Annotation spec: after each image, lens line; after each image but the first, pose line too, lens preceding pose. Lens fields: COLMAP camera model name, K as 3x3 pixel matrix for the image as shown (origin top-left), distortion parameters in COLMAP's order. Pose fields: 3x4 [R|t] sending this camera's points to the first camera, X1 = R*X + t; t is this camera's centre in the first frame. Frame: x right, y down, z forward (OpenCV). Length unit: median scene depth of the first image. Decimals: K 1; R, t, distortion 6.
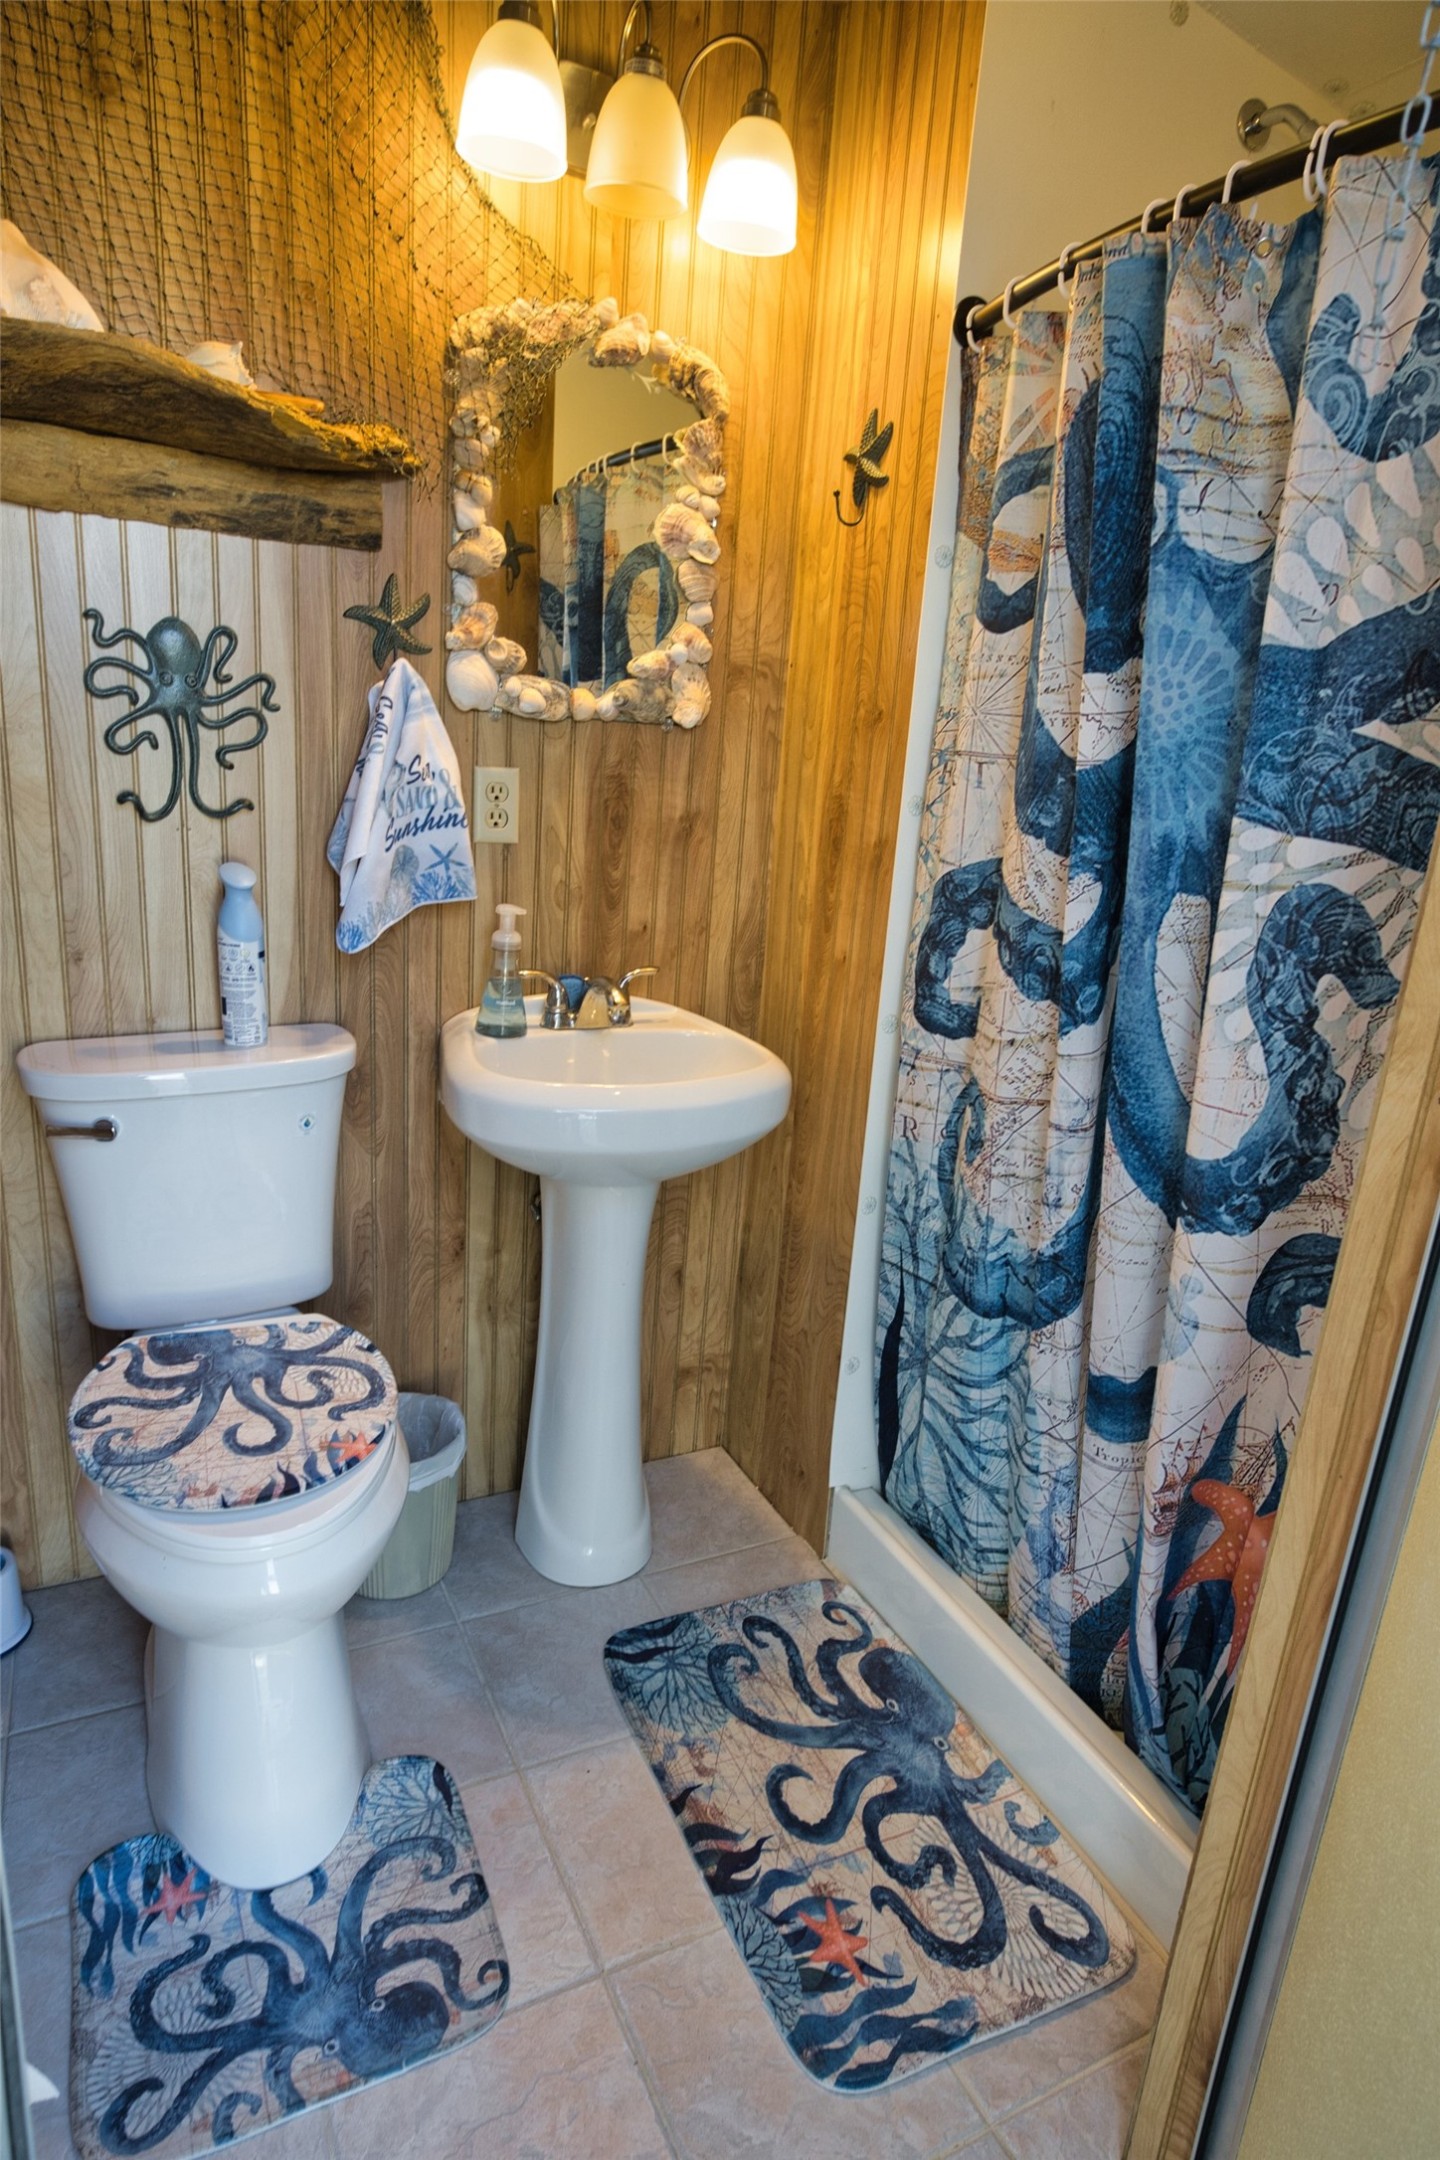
lens RADIAL K [[1296.9, 0, 720.0], [0, 1296.9, 1080.0], [0, 0, 1]] dist [-0.021472, 0.017652]
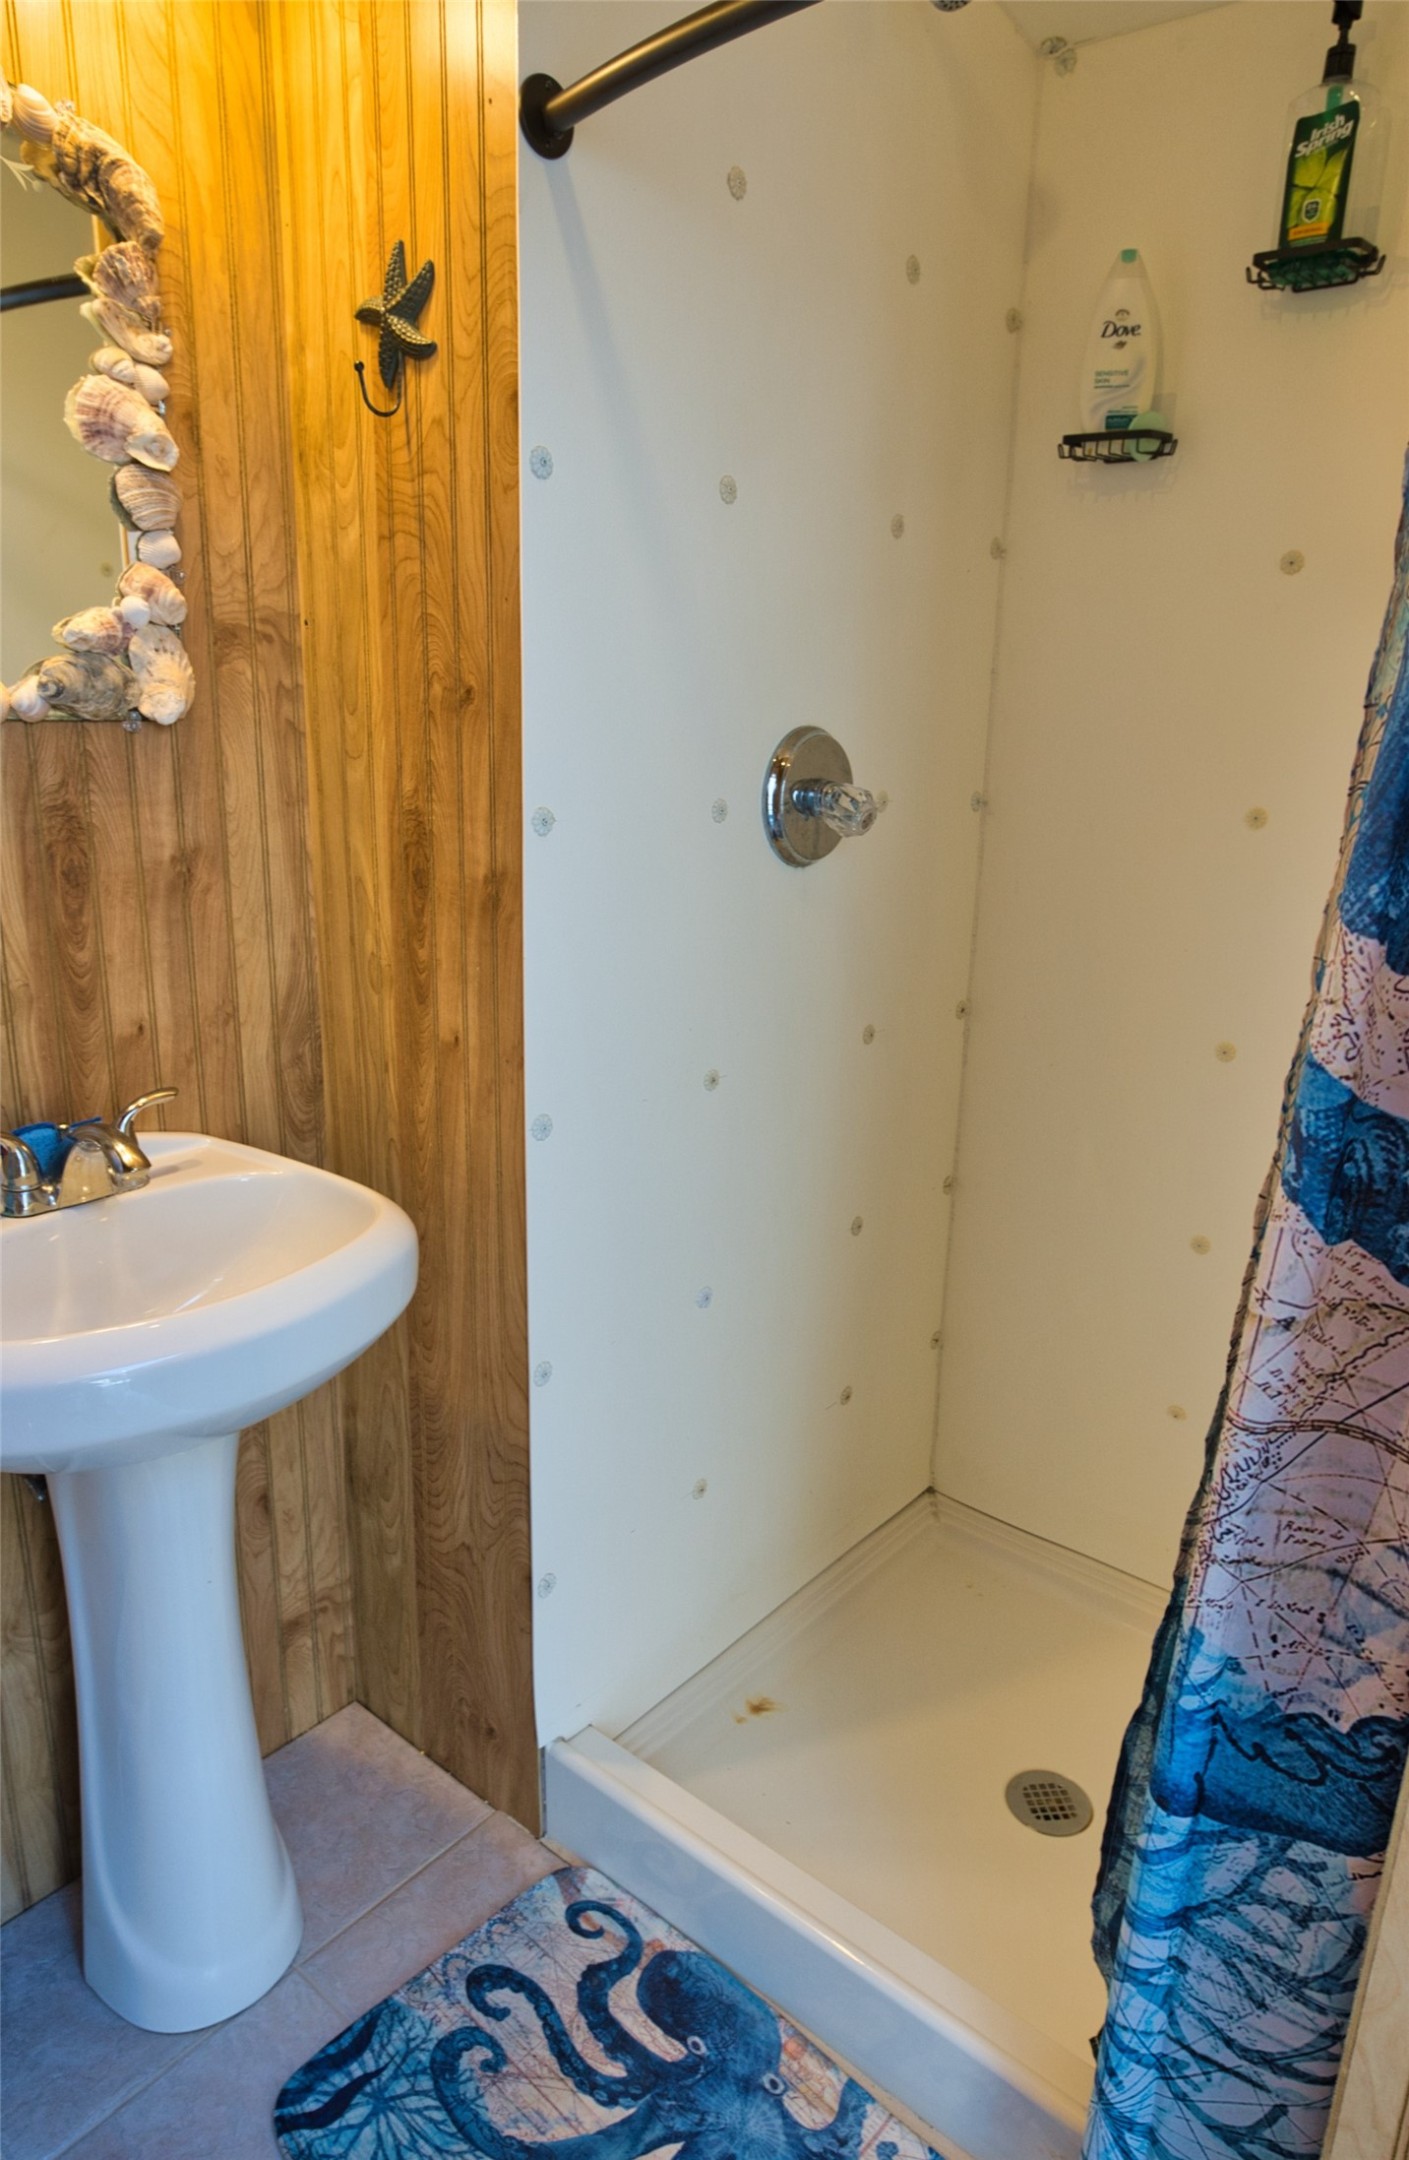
lens RADIAL K [[1364.1, 0, 704.5], [0, 1364.1, 1080.0], [0, 0, 1]] dist [-0.038847, 0.031568]
pose [[0.913120, -0.153982, 0.377494, -0.063021], [0.140619, 0.988064, 0.062895, -0.098632], [-0.382673, -0.004348, 0.923874, 0.260294]]
